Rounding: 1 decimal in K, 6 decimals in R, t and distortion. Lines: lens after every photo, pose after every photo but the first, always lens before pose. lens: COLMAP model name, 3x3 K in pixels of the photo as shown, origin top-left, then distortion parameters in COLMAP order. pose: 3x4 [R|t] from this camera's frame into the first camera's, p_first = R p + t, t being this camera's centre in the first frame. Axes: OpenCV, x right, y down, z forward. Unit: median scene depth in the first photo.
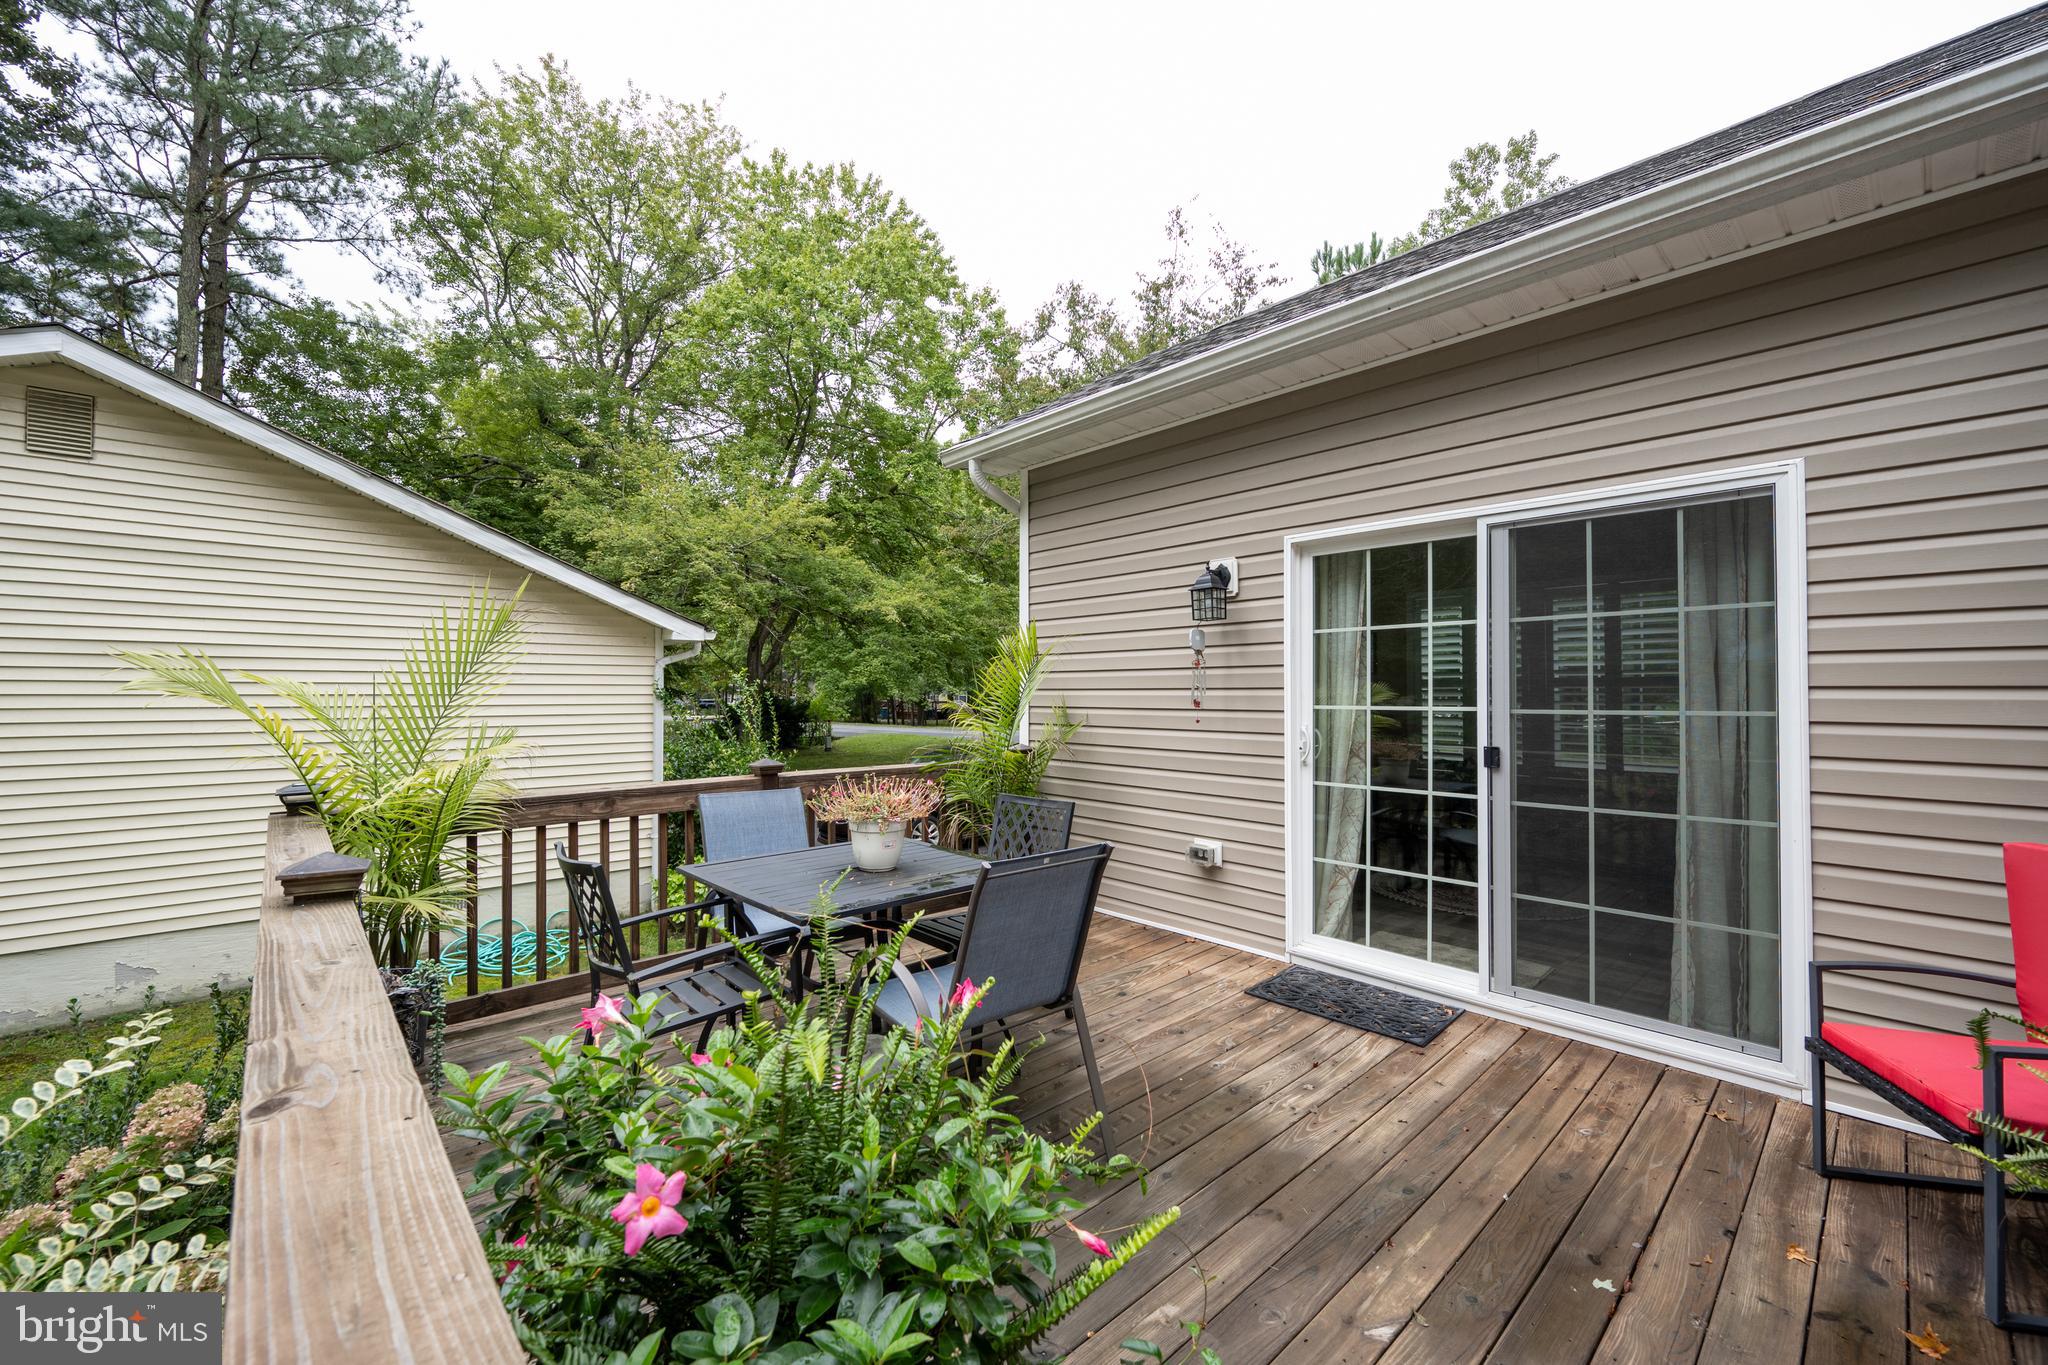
lens RADIAL K [[816.6, 0, 971.8], [0, 816.6, 681.6], [0, 0, 1]] dist [-0.004167, 0.001152]
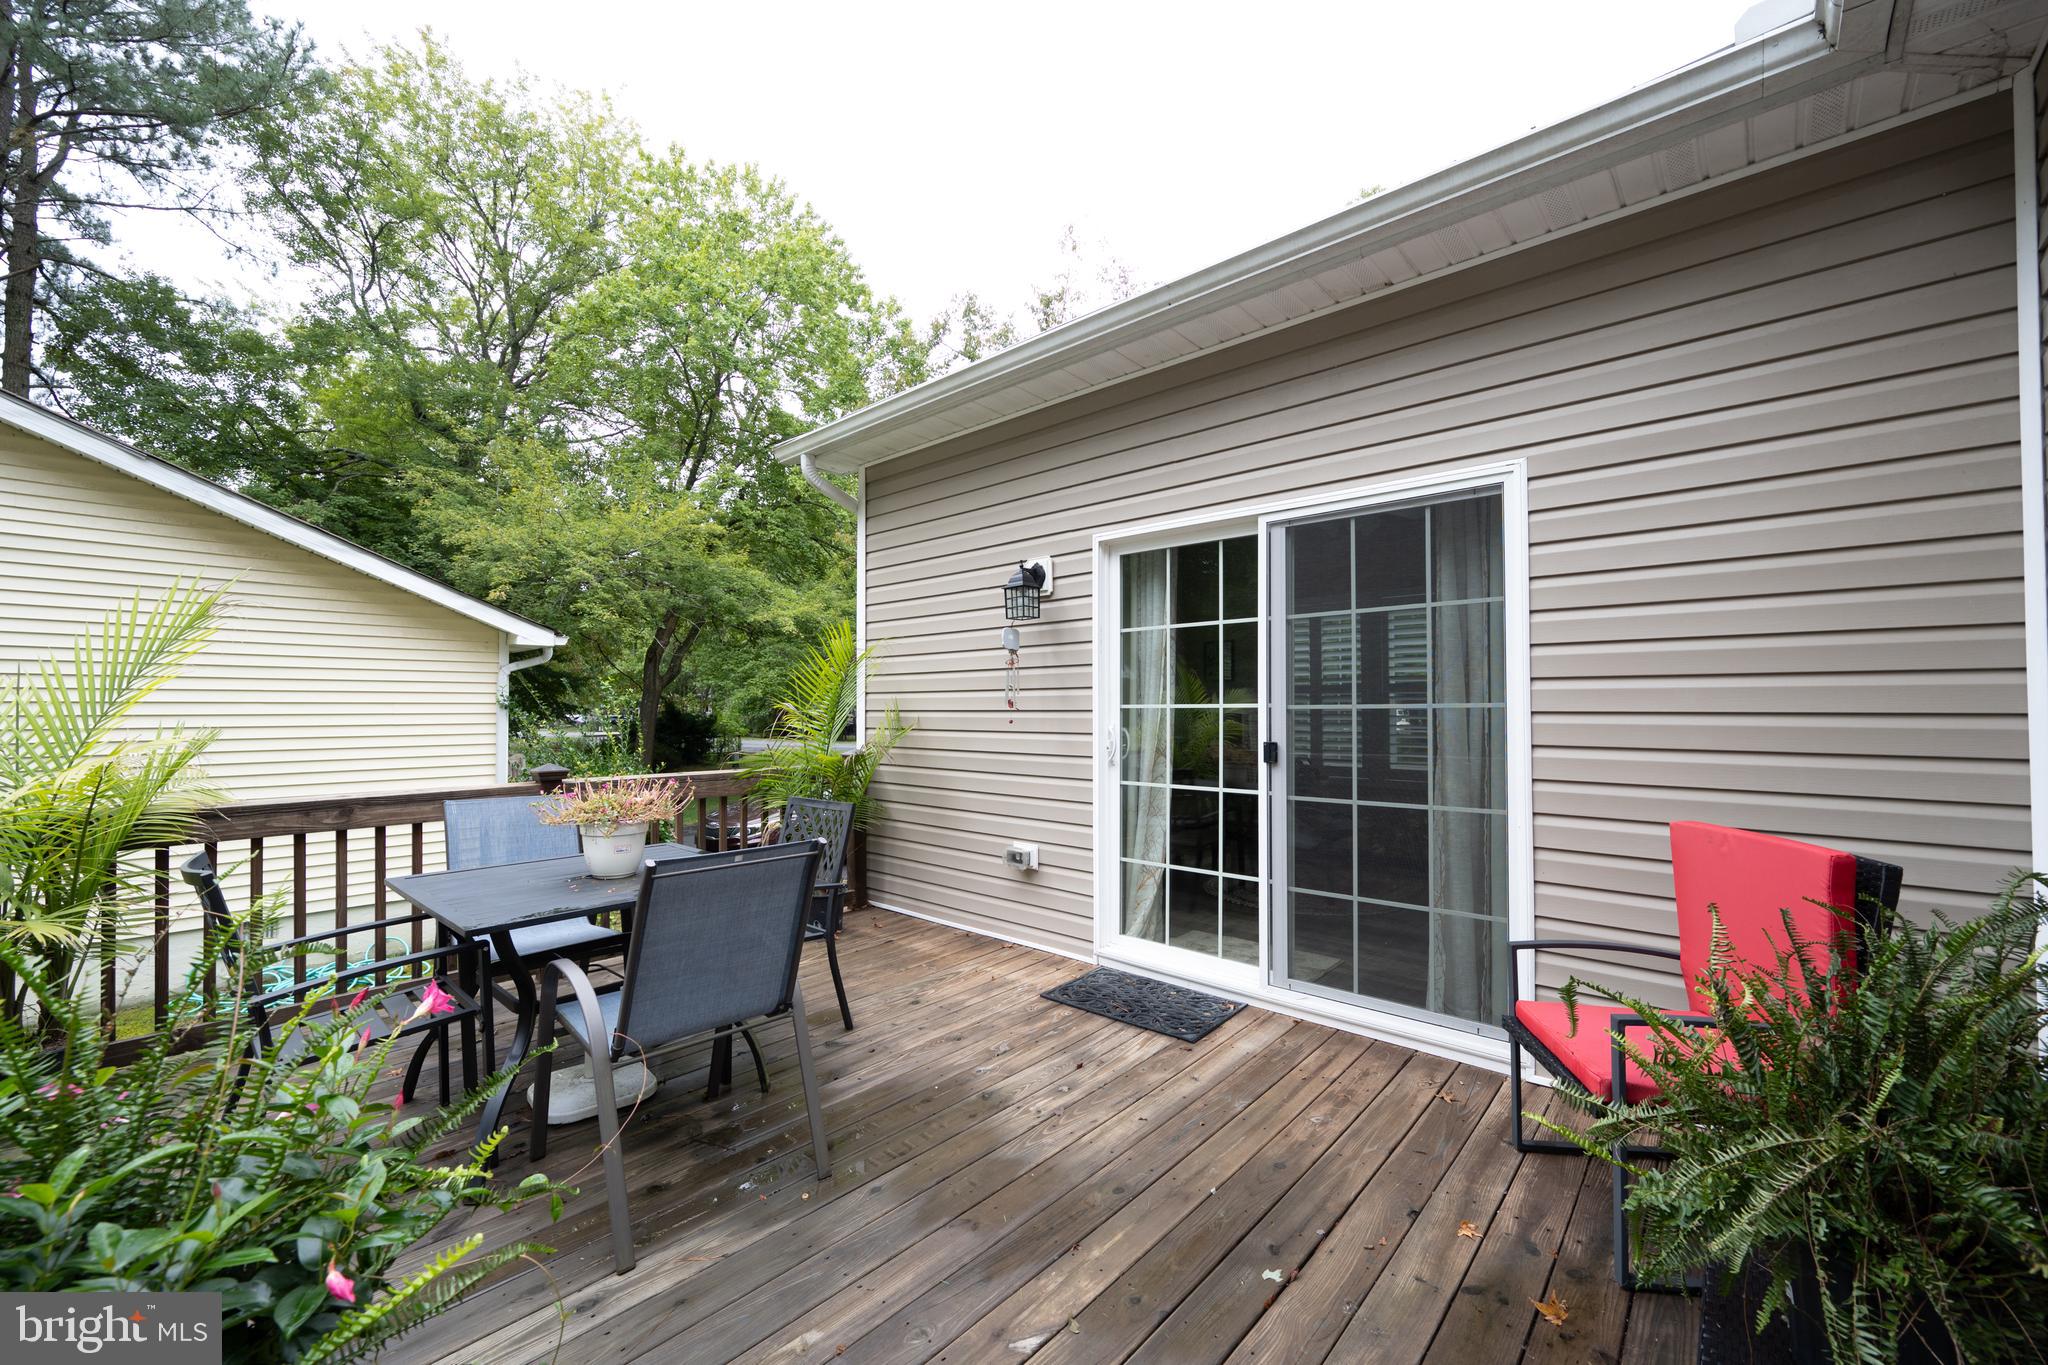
lens RADIAL K [[816.6, 0, 997.1], [0, 816.6, 693.9], [0, 0, 1]] dist [-0.004167, 0.001152]
pose [[0.994741, -0.000534, 0.102424, 0.155408], [0.001104, 0.999984, -0.005502, 0.019969], [-0.102420, 0.005586, 0.994726, 0.023095]]
